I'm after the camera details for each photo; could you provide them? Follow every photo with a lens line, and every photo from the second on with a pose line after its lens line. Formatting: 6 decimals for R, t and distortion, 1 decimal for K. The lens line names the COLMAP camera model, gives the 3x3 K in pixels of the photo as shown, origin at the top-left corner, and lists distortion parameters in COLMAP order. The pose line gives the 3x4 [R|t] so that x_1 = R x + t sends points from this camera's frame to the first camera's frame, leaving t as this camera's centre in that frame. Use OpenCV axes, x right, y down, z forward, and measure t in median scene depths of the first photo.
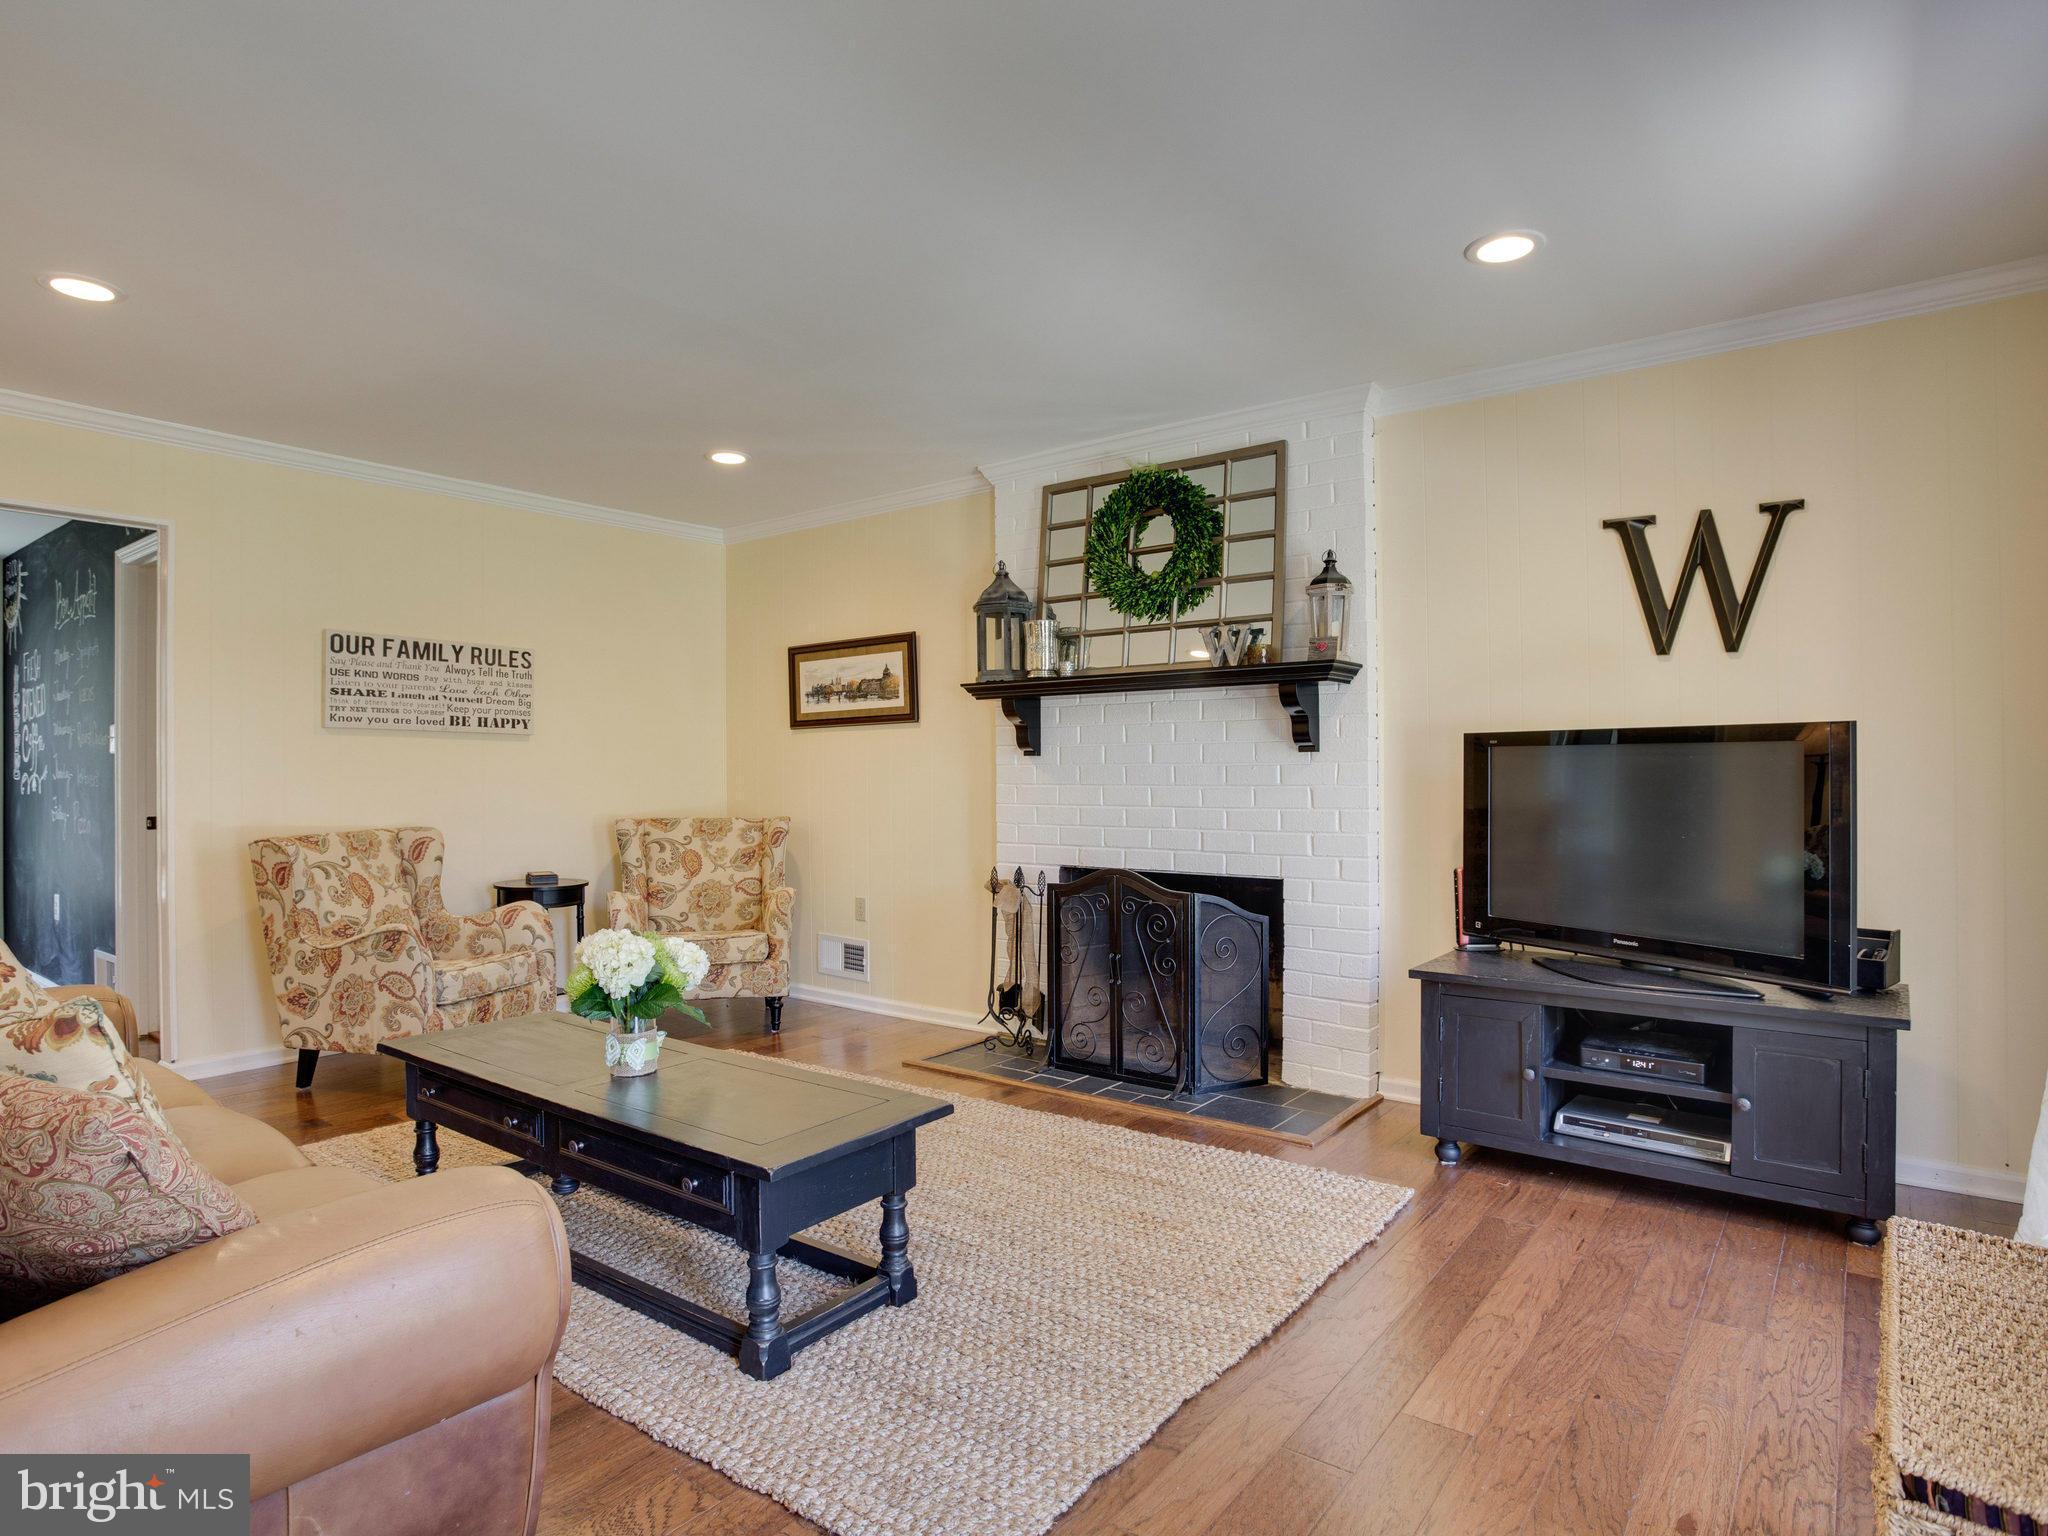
lens RADIAL K [[1104.4, 0, 1056.4], [0, 1104.4, 744.4], [0, 0, 1]] dist [-0.092259, 0.067999]
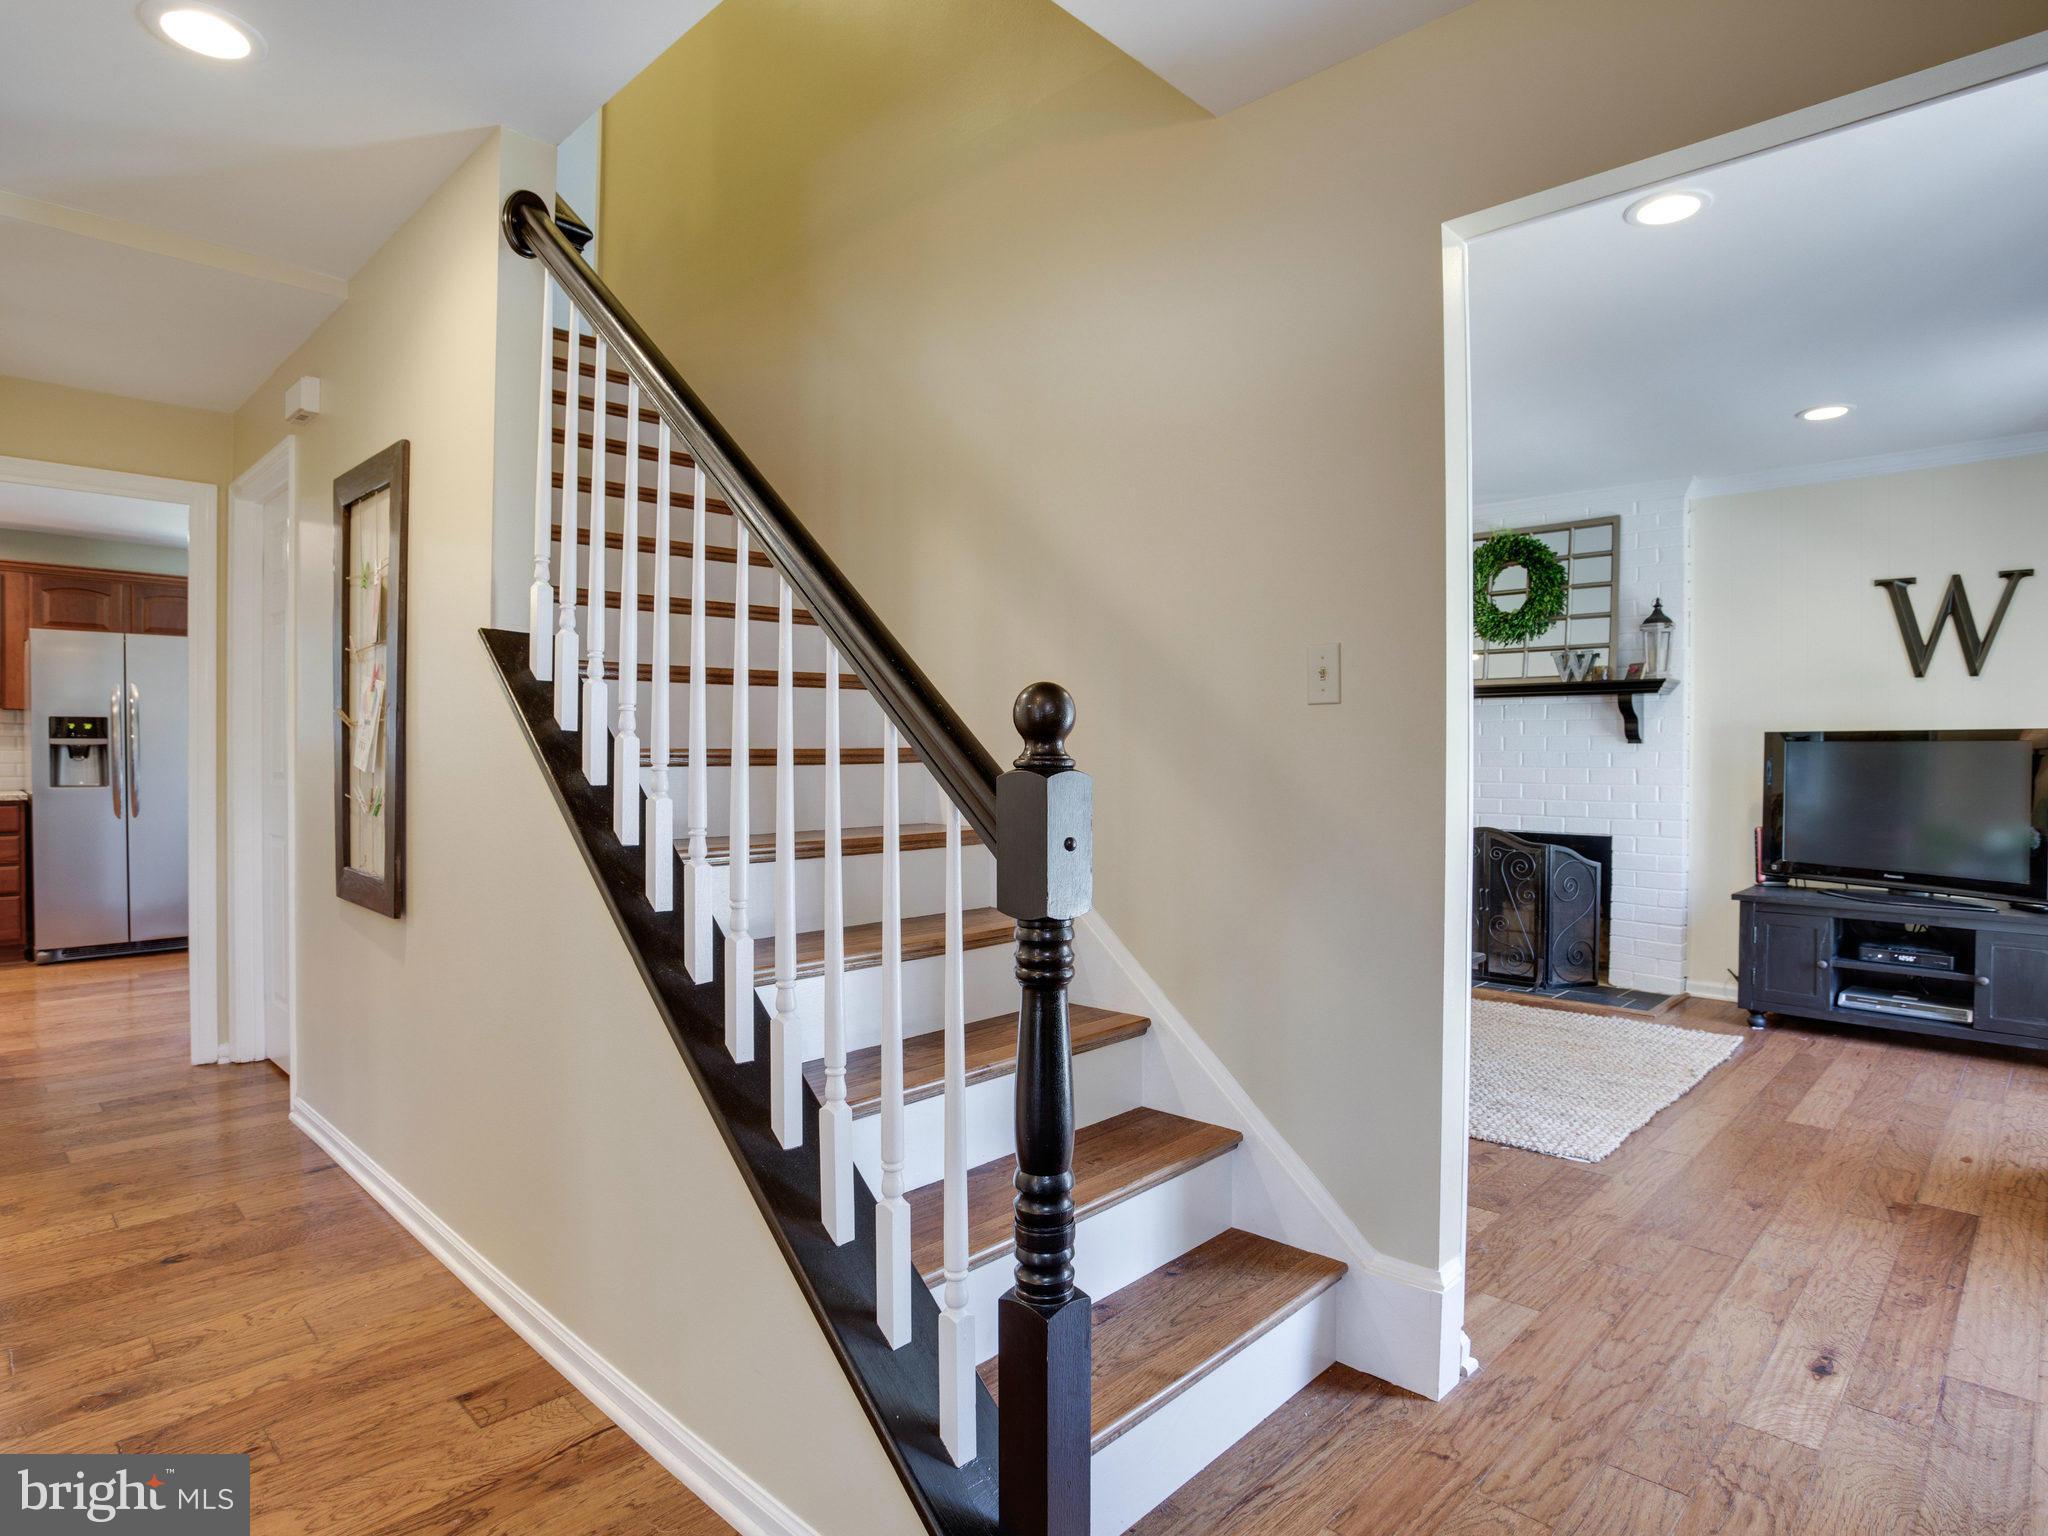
lens RADIAL K [[1152.1, 0, 1009.4], [0, 1152.1, 755.3], [0, 0, 1]] dist [-0.084649, 0.038758]
pose [[0.993418, 0.014000, -0.113690, -0.399422], [-0.012383, 0.999812, 0.014922, 0.010506], [0.113877, -0.013416, 0.993404, -0.503254]]
